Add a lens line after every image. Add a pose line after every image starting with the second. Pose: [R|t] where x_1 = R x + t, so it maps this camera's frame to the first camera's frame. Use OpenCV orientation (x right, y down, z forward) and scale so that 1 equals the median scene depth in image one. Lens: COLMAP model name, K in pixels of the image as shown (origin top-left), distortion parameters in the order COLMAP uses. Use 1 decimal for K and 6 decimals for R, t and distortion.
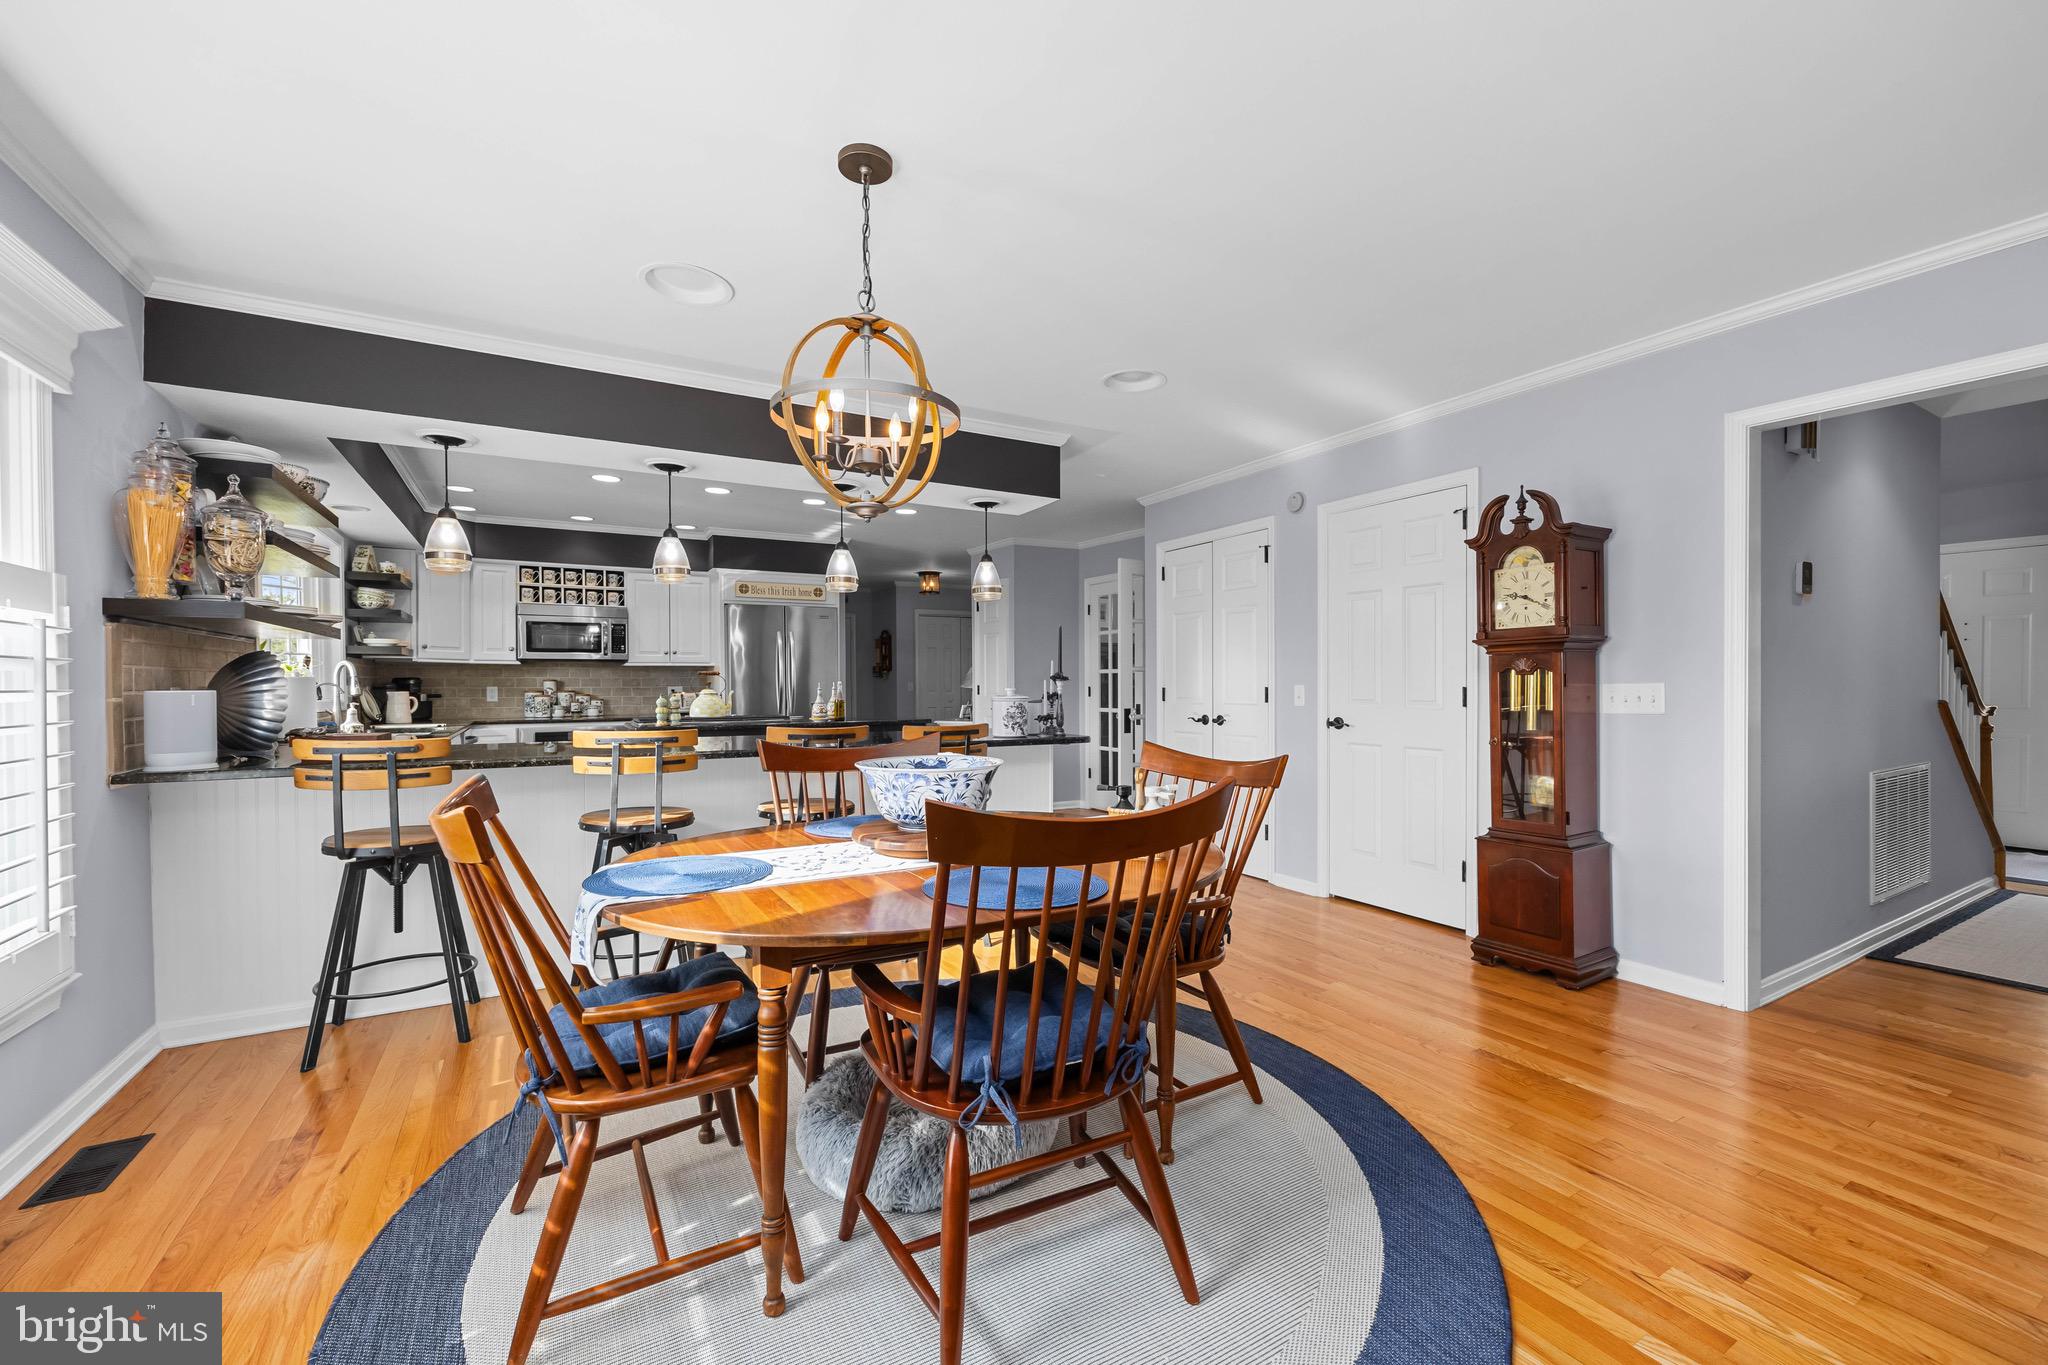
lens RADIAL K [[826.7, 0, 1023.7], [0, 826.7, 686.6], [0, 0, 1]] dist [0.001061, -0.000698]
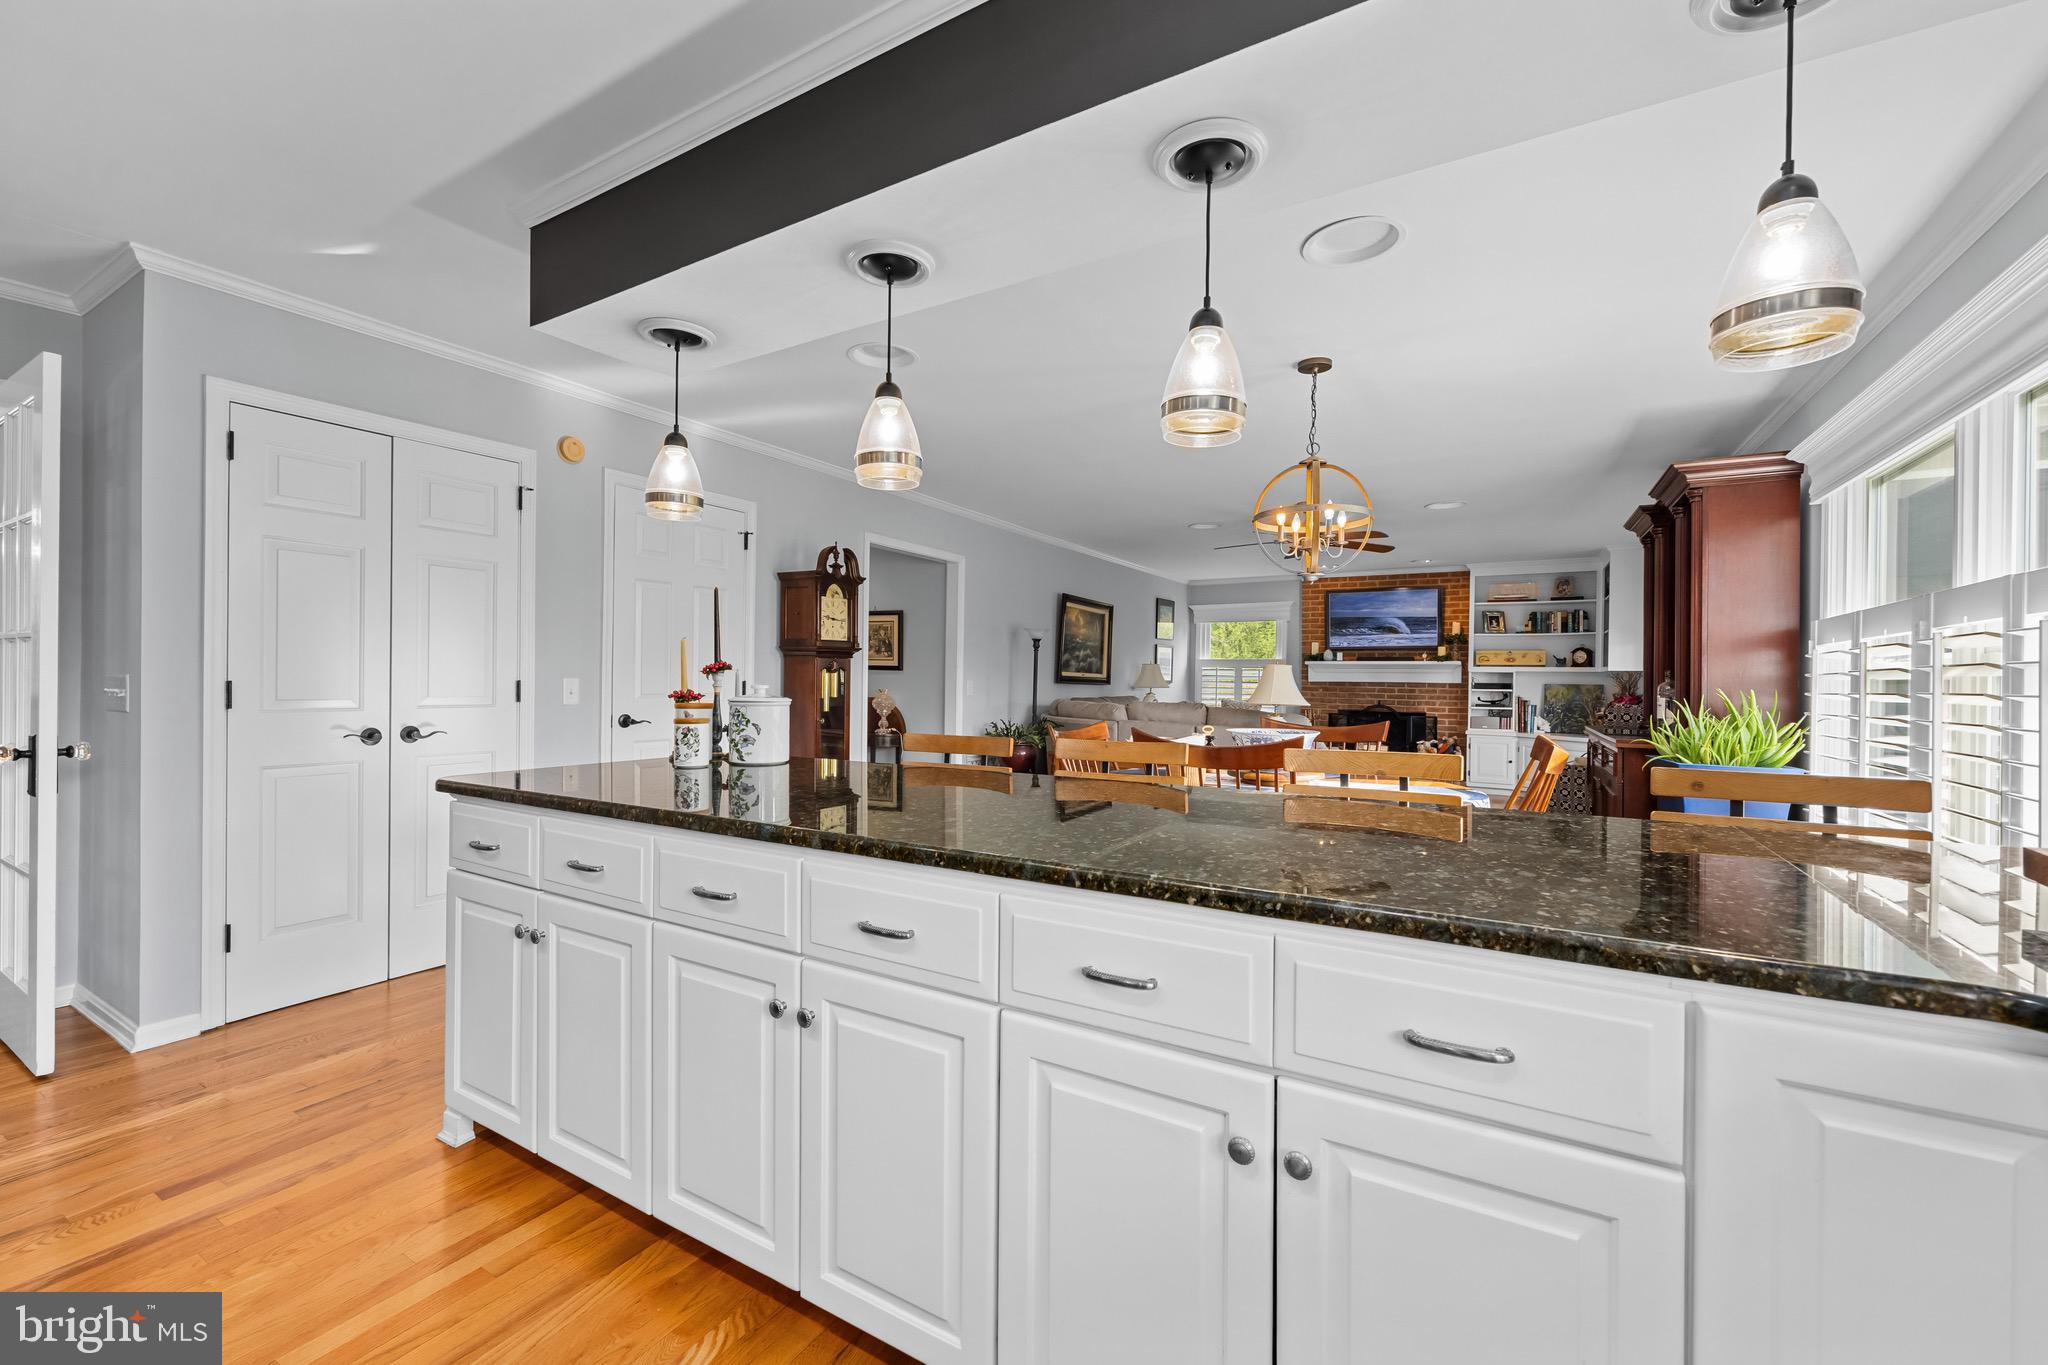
lens RADIAL K [[826.7, 0, 1023.7], [0, 826.7, 686.6], [0, 0, 1]] dist [0.001061, -0.000698]
pose [[-0.480214, -0.009946, 0.877095, -0.816501], [-0.007039, 0.999947, 0.007485, -0.003736], [-0.877123, -0.002580, -0.480259, 1.395495]]
